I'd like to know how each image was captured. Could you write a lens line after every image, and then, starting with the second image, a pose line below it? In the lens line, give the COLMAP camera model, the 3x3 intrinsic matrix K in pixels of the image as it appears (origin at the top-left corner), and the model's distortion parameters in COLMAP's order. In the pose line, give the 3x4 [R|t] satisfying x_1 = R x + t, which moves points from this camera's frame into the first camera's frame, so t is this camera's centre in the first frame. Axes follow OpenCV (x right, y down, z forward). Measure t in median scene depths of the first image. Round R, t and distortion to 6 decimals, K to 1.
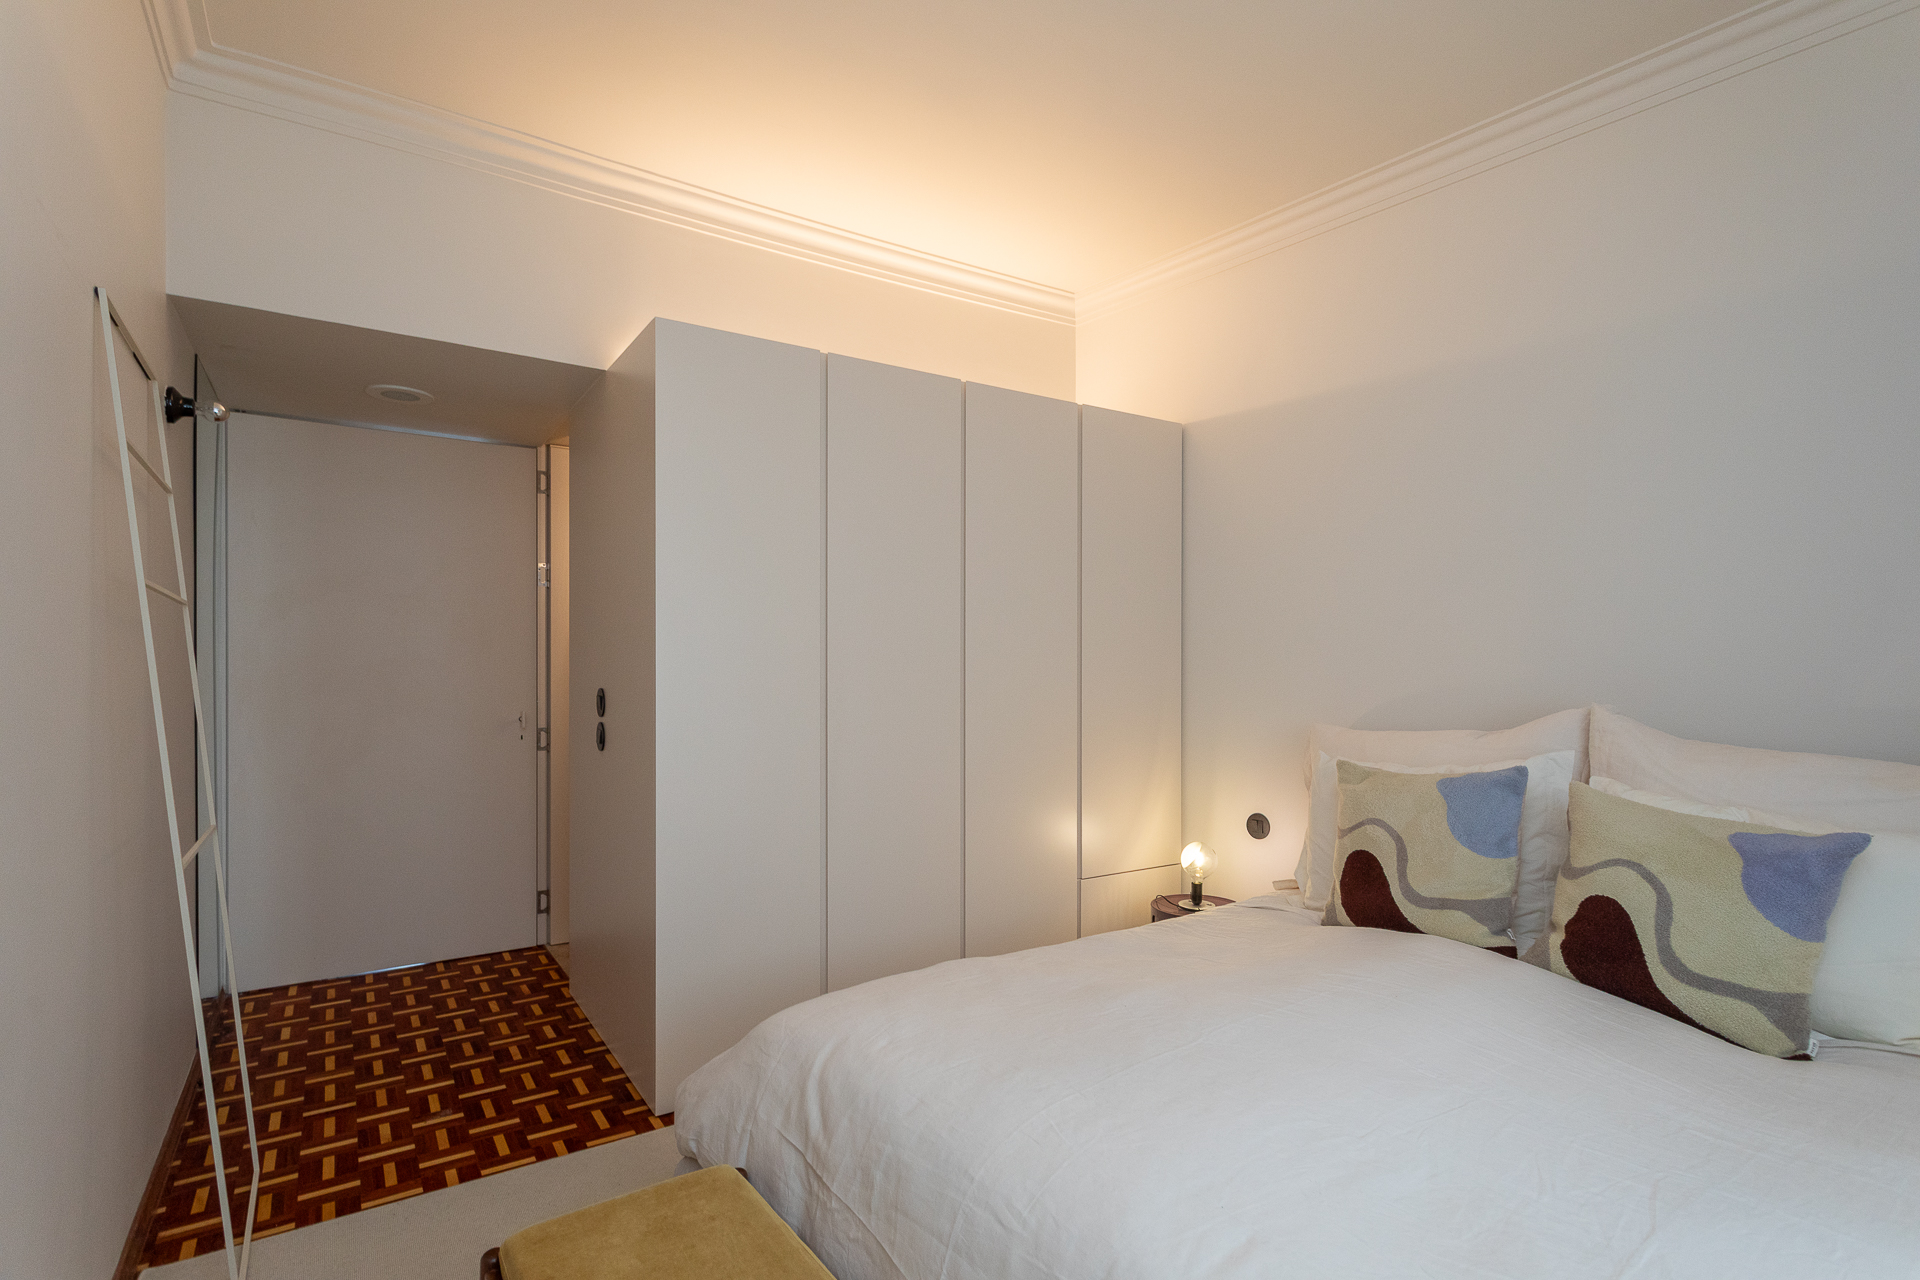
lens RADIAL K [[930.3, 0, 950.1], [0, 930.3, 678.5], [0, 0, 1]] dist [0.001896, 0.000514]
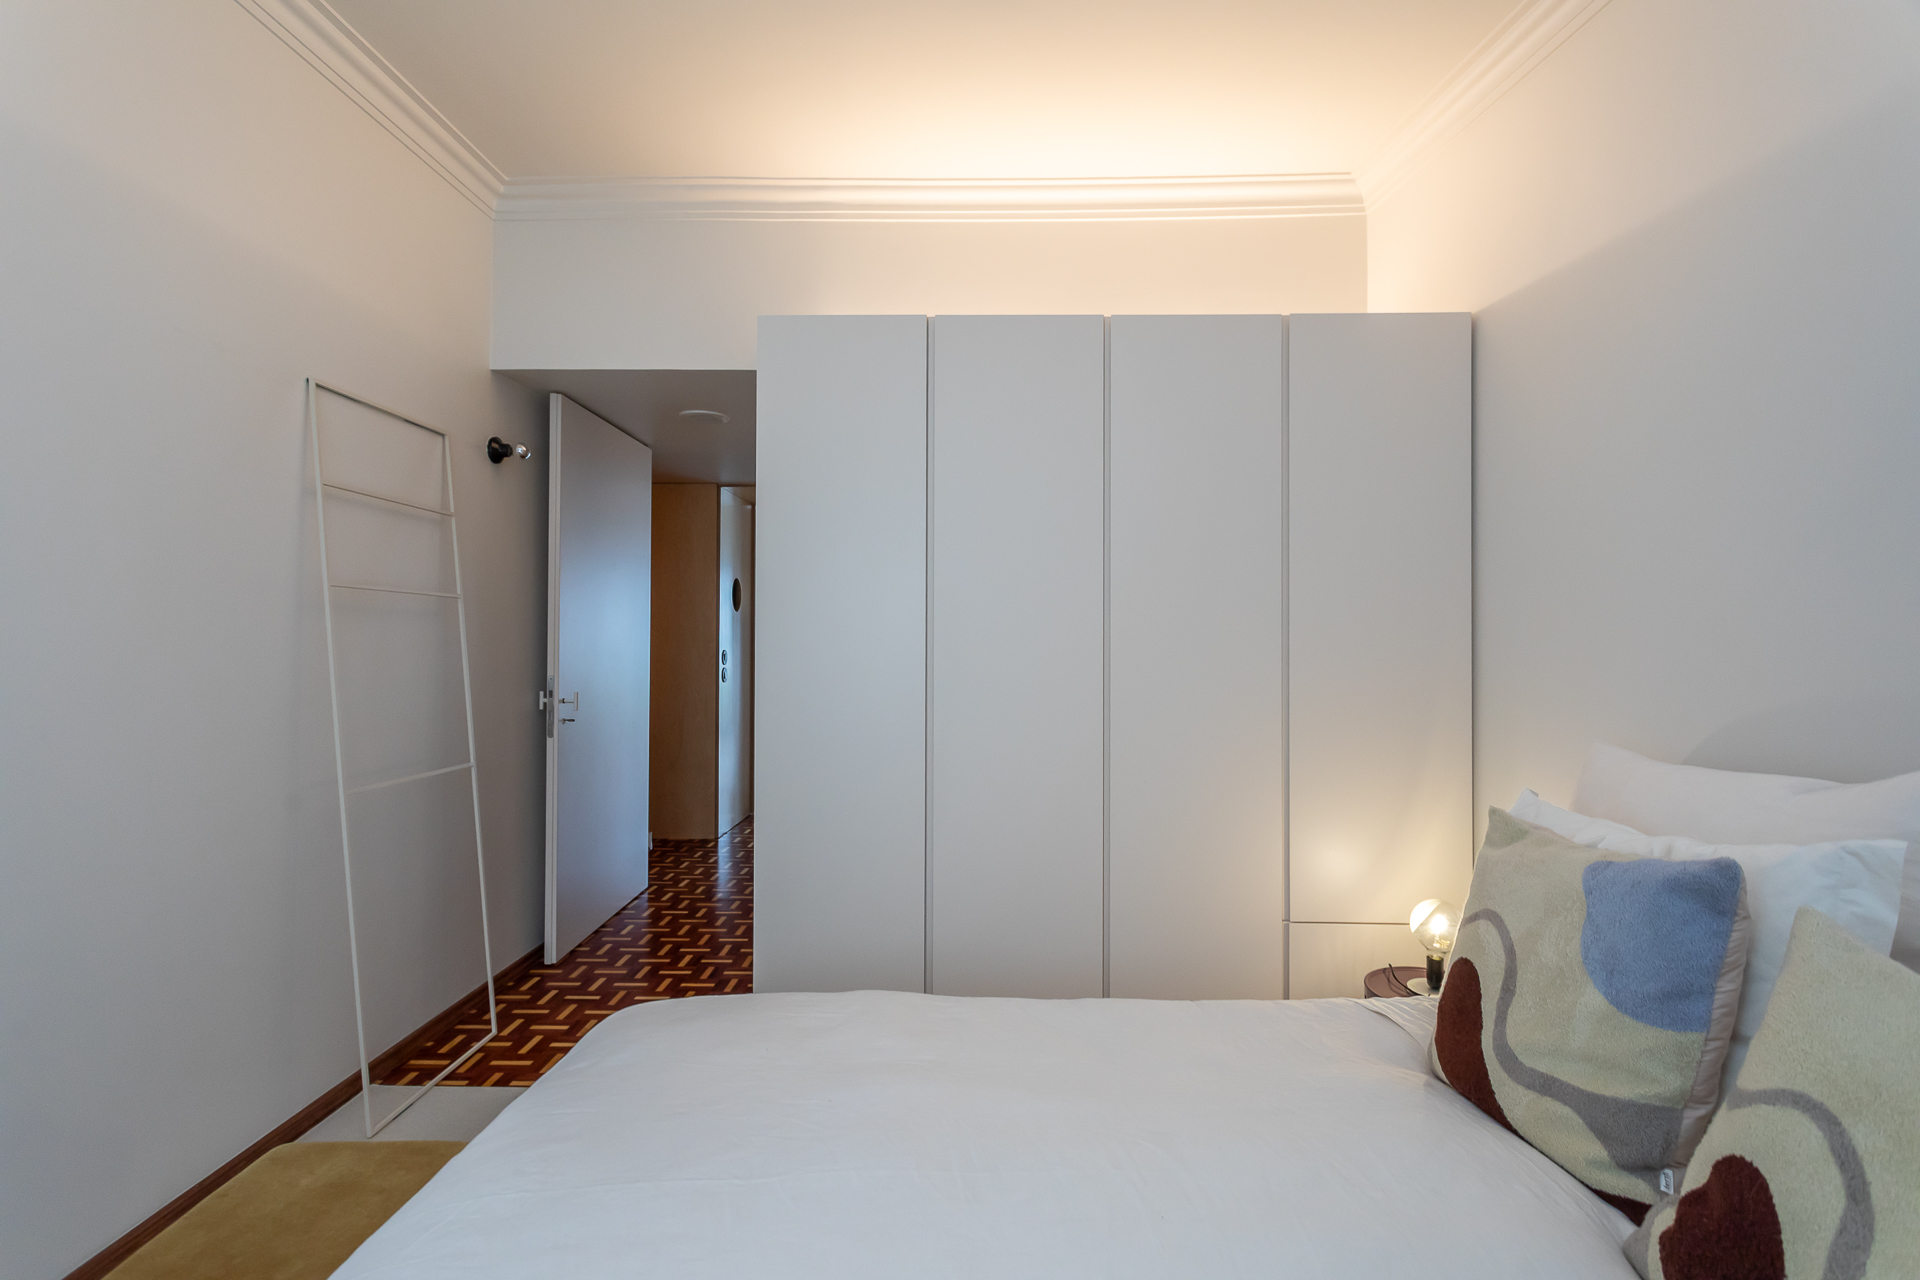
lens RADIAL K [[912.8, 0, 955.3], [0, 912.8, 629.5], [0, 0, 1]] dist [0.003054, 0.000265]
pose [[0.822782, 0.000676, -0.568357, 0.490352], [-0.012129, 0.999792, -0.016370, -0.018052], [0.568228, 0.020362, 0.822619, 0.298999]]
